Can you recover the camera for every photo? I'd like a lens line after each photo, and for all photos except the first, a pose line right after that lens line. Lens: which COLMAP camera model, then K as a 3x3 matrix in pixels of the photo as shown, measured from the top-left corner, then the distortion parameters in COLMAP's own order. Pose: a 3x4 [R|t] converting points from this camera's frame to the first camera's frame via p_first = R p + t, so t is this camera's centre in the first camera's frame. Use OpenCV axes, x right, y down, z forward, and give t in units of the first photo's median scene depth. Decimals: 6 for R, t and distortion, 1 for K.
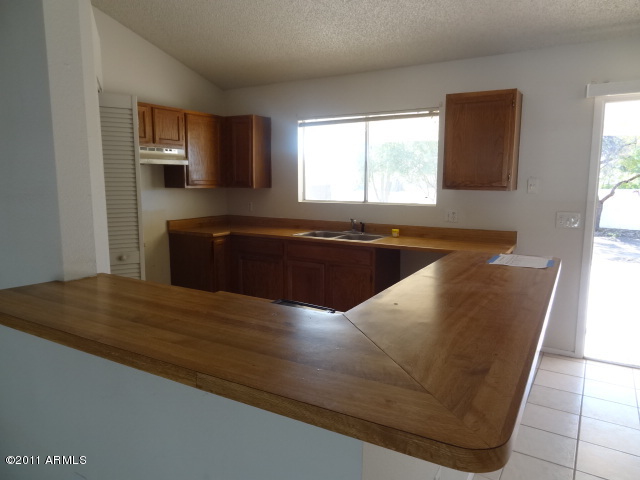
lens RADIAL K [[458.2, 0, 319.0], [0, 458.2, 238.0], [0, 0, 1]] dist [0.009666, 0.000922]
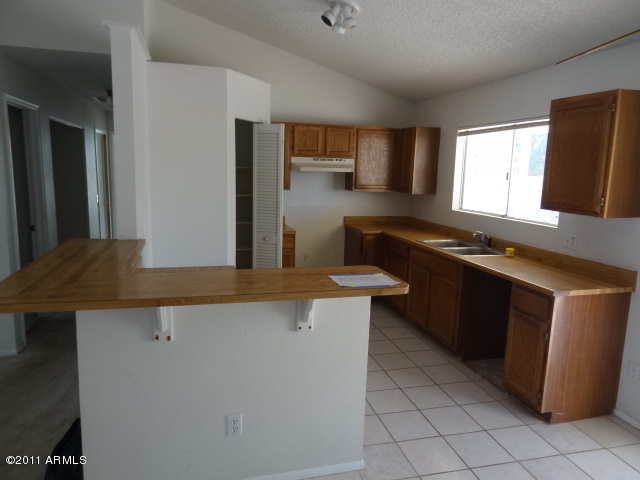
lens RADIAL K [[458.2, 0, 319.7], [0, 458.2, 241.3], [0, 0, 1]] dist [0.009666, 0.000922]
pose [[0.712771, 0.129315, -0.689373, 0.506322], [-0.117001, 0.991007, 0.064925, -0.046239], [0.691570, 0.034381, 0.721491, 0.071053]]
